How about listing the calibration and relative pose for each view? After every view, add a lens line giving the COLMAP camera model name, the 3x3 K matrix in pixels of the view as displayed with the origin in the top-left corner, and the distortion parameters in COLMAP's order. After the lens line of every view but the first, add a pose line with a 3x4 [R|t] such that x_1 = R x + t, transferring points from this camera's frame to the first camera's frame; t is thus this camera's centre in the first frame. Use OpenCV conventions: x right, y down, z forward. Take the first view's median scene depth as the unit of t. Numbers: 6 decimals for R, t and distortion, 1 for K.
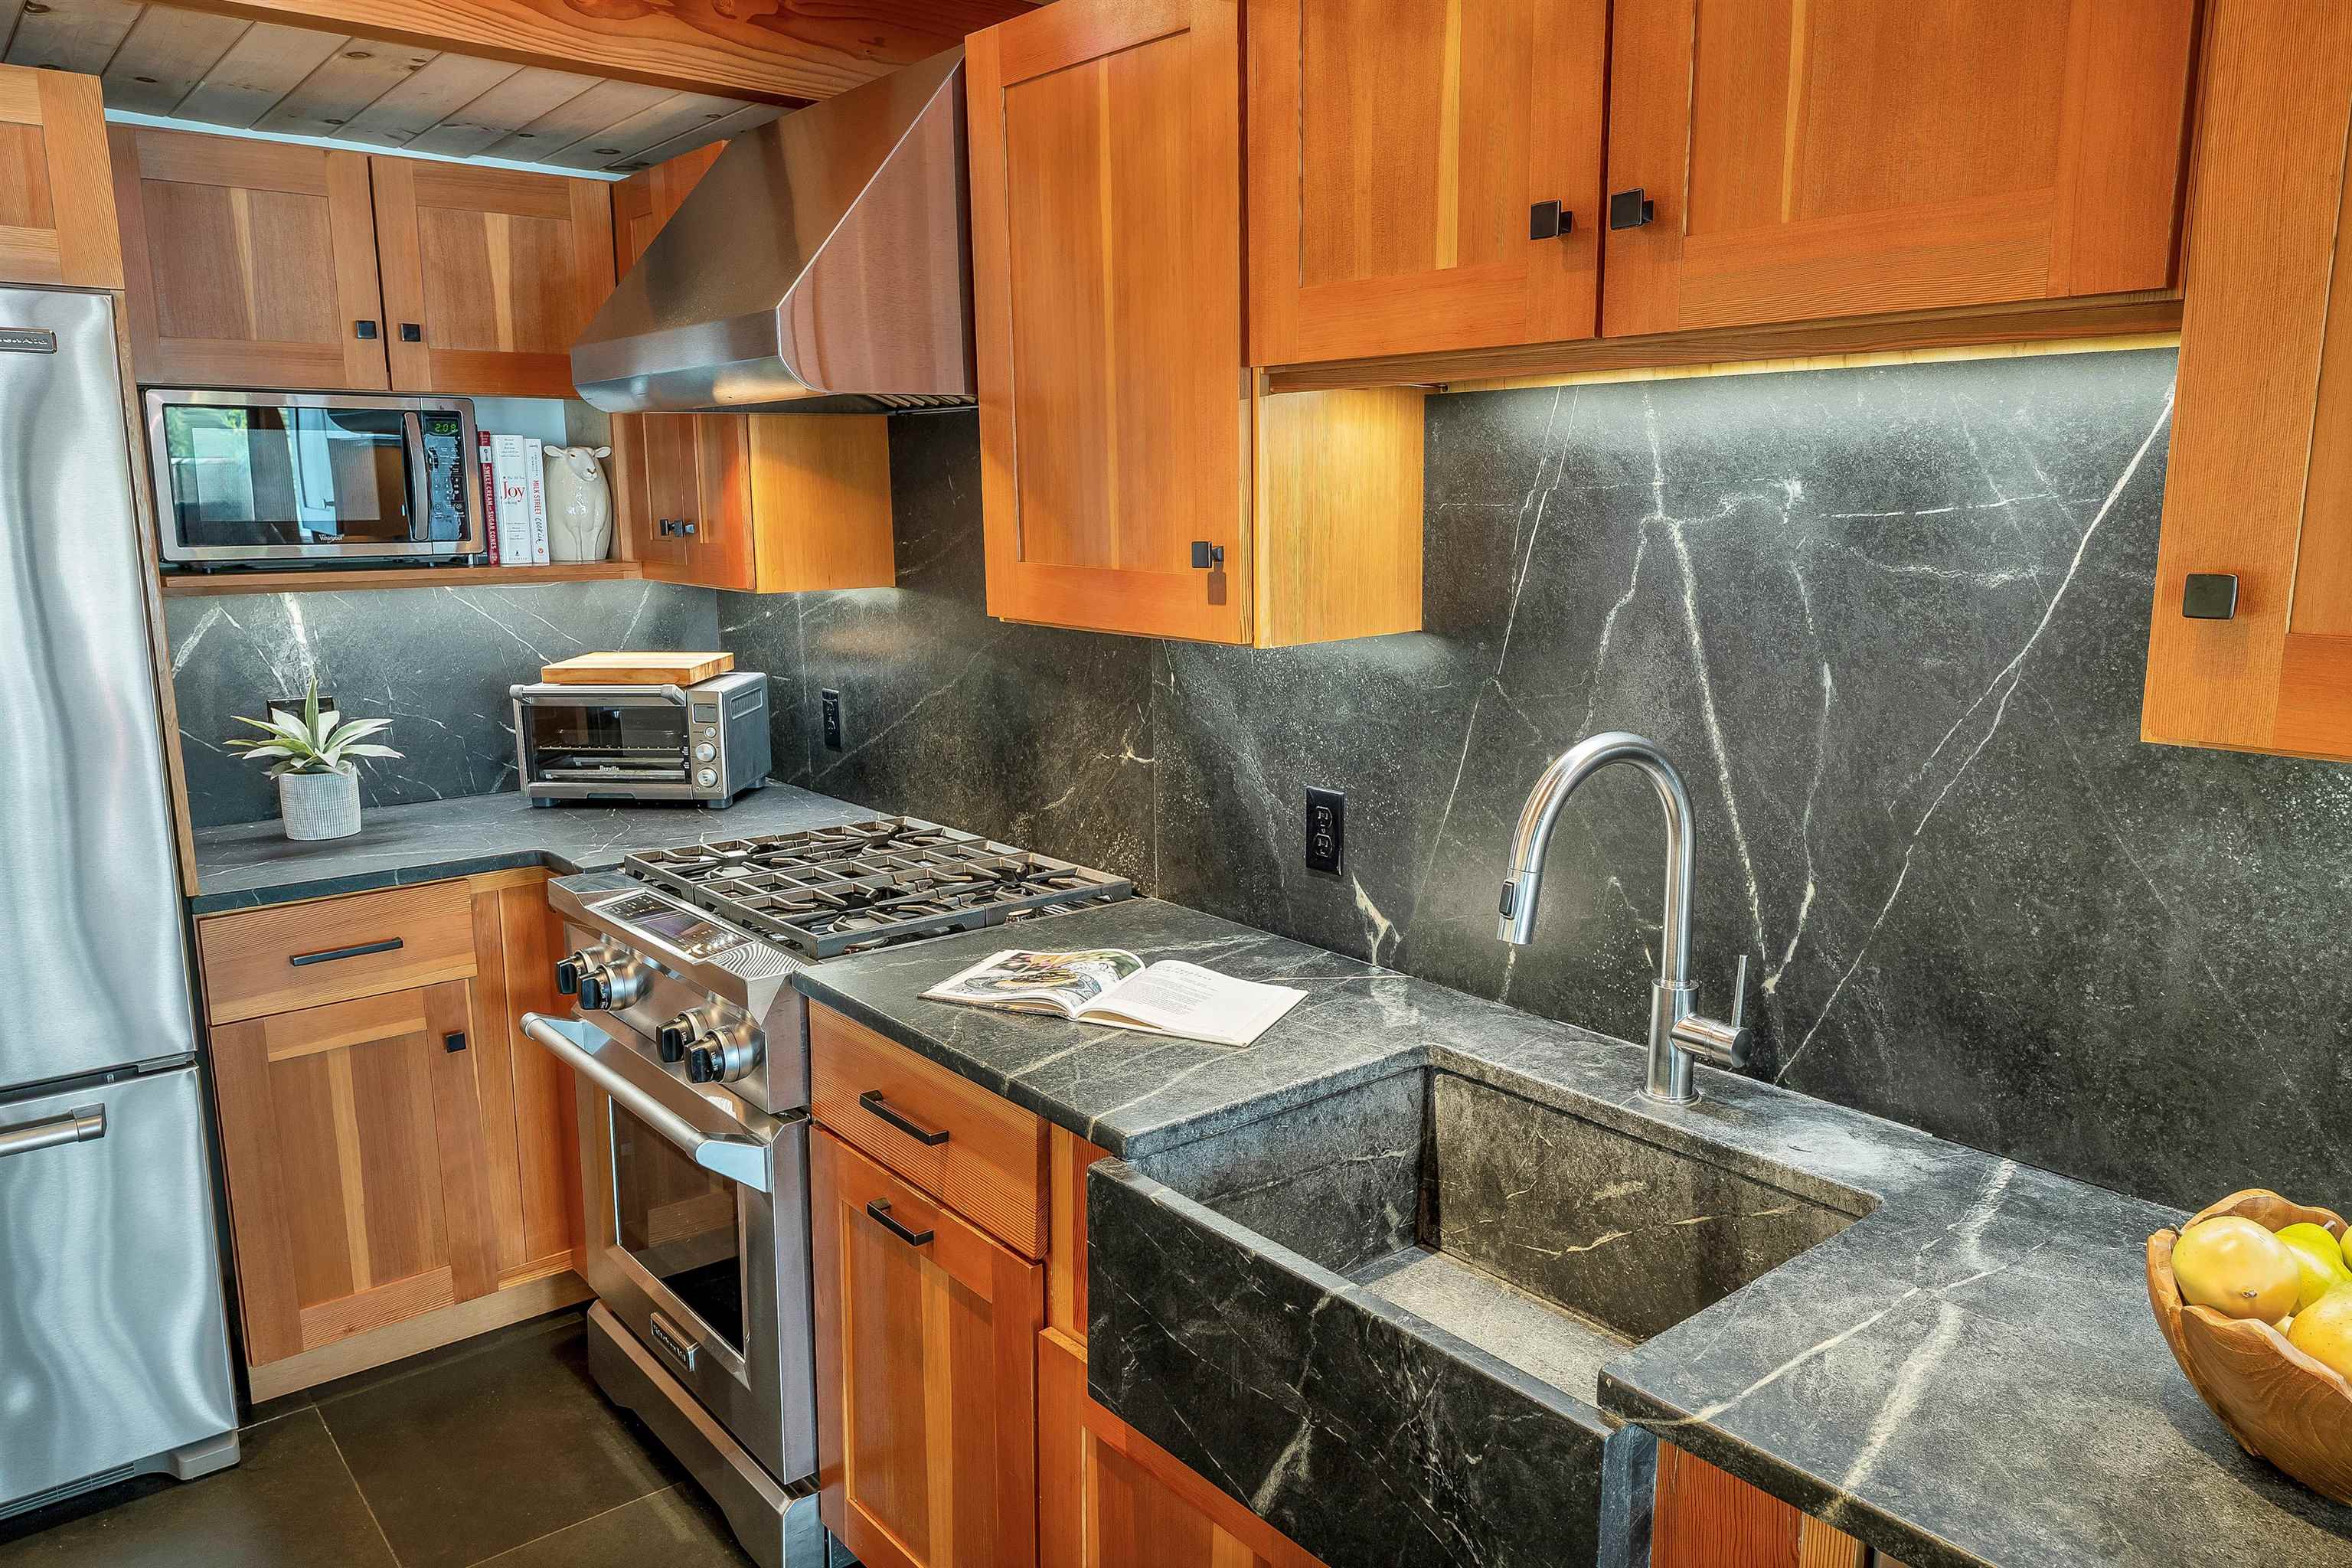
lens RADIAL K [[1637.3, 0, 1176.0], [0, 1637.3, 784.0], [0, 0, 1]] dist [-0.002177, 0.001493]
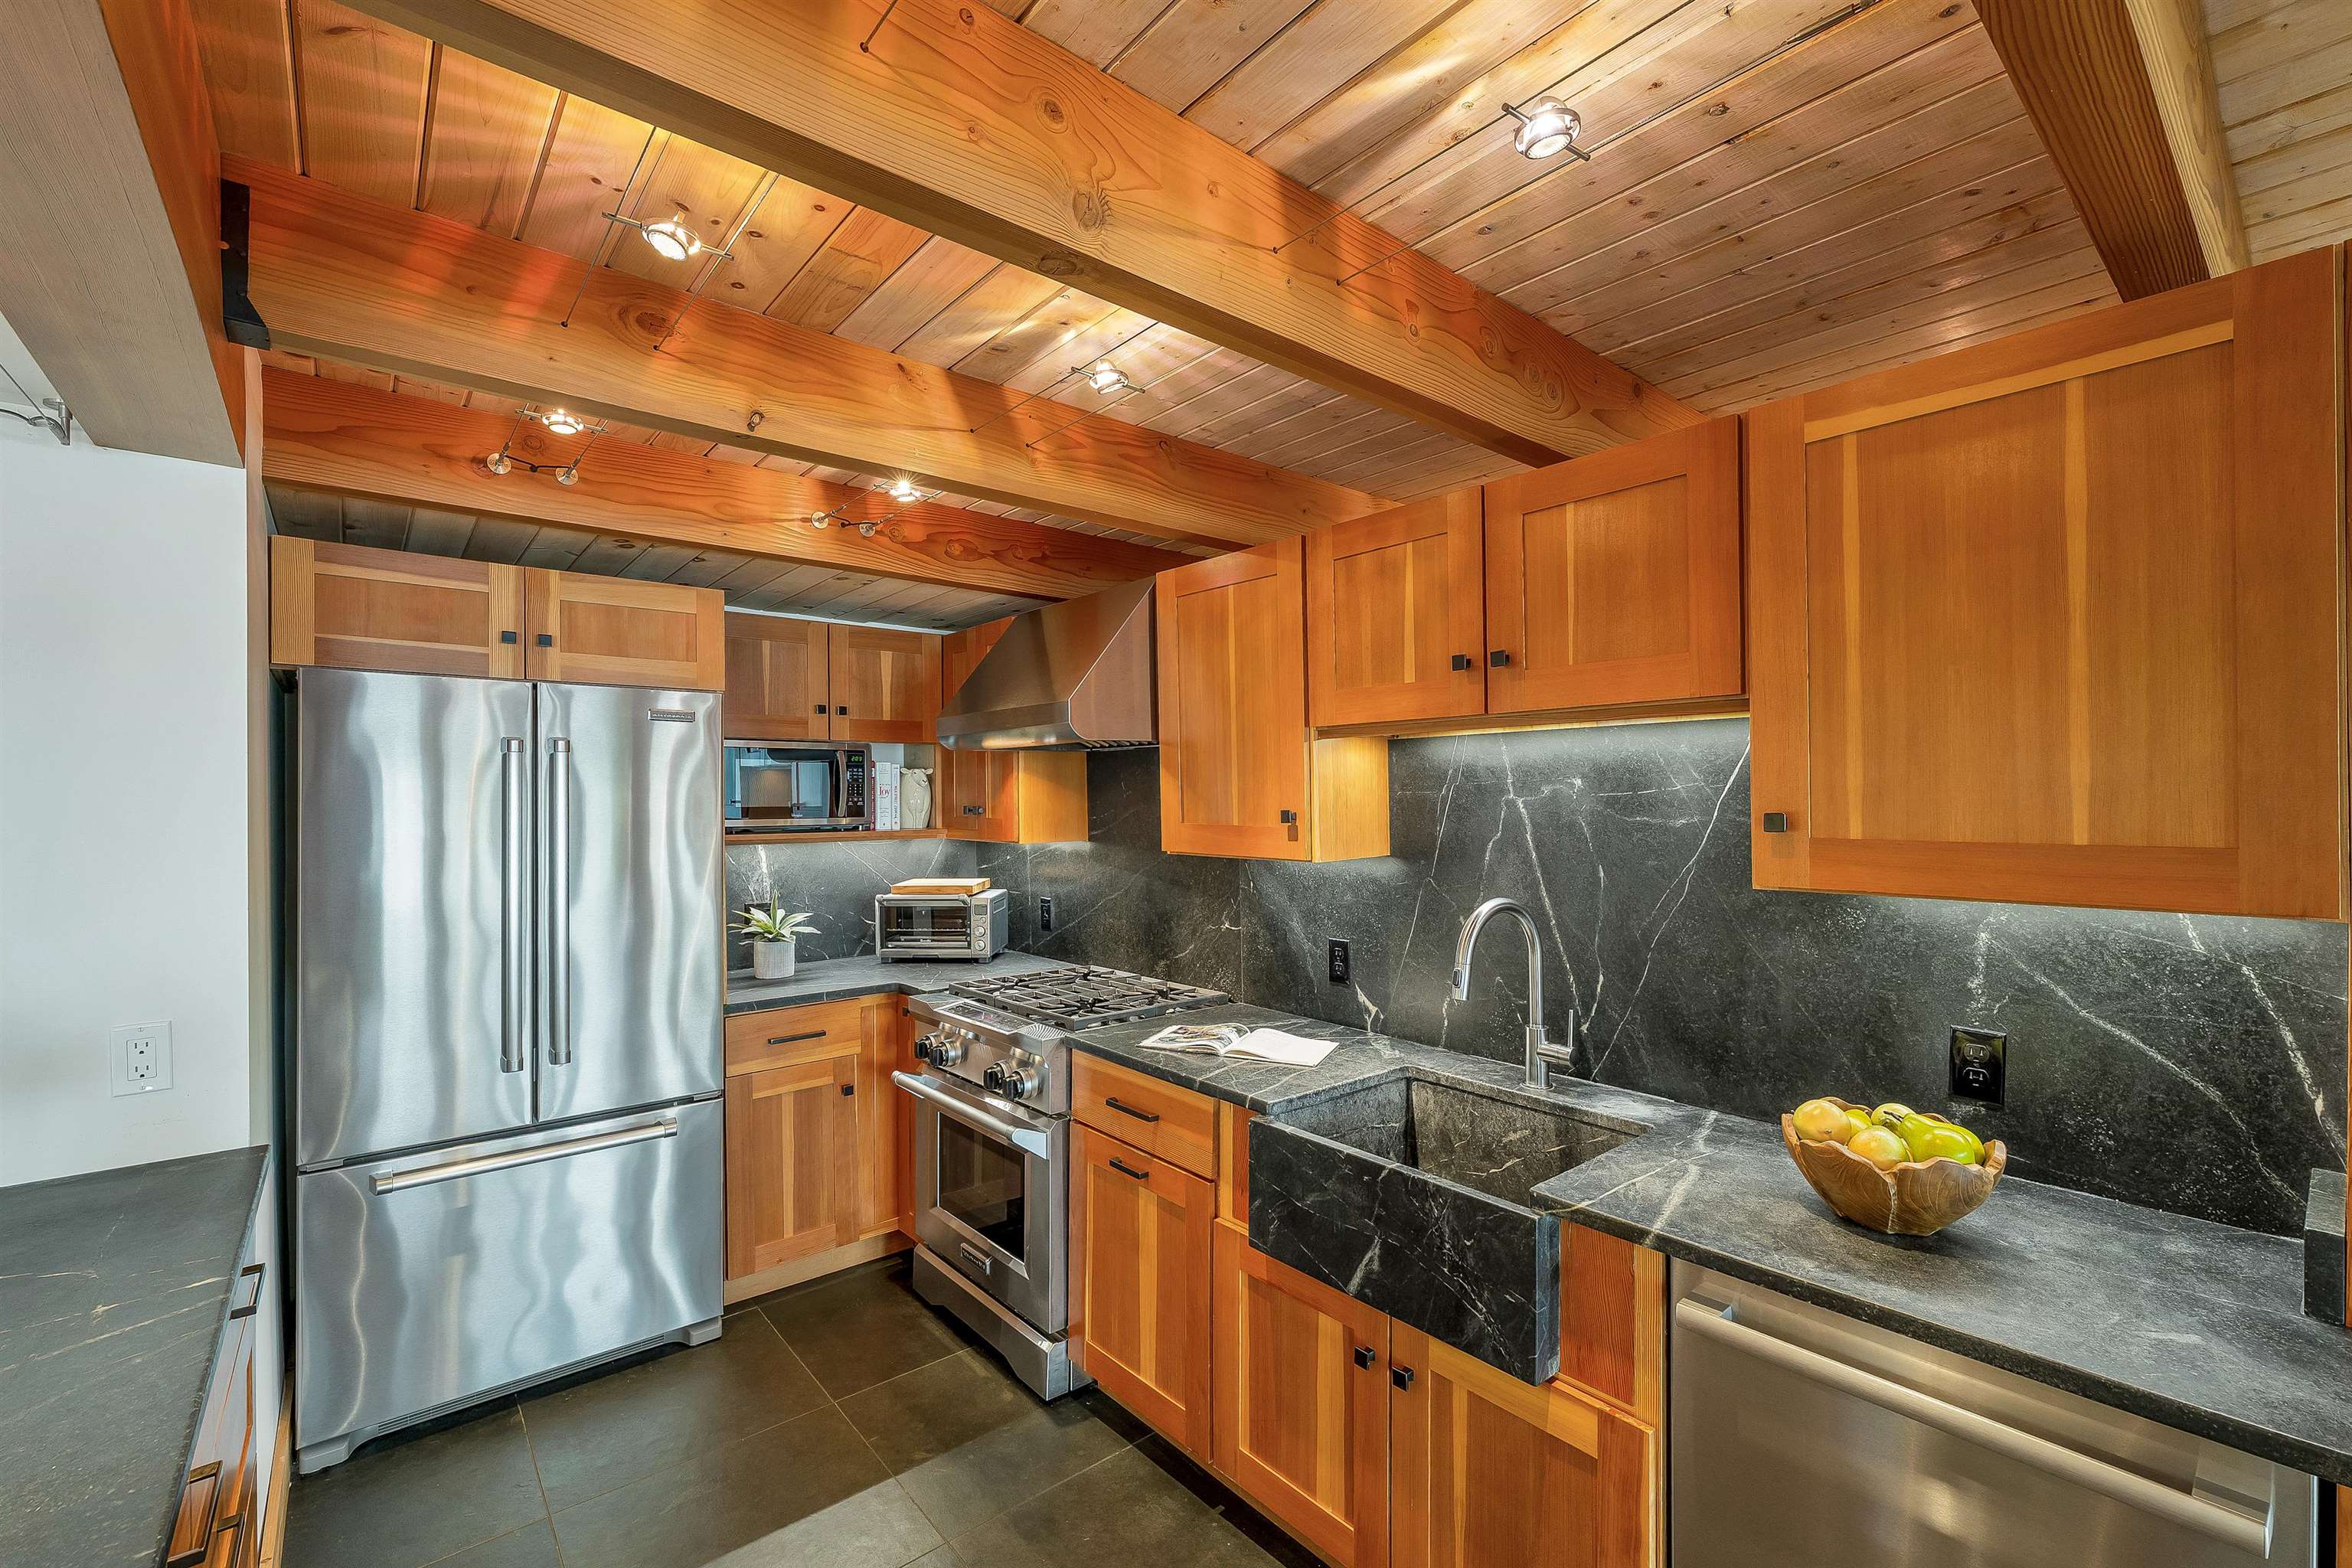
lens RADIAL K [[990.0, 0, 1176.0], [0, 990.0, 784.0], [0, 0, 1]] dist [0.001227, -0.000061]
pose [[0.999993, -0.003684, -0.000820, -0.117987], [0.003463, 0.981947, -0.189126, 0.051813], [0.001502, 0.189122, 0.981952, -0.213991]]
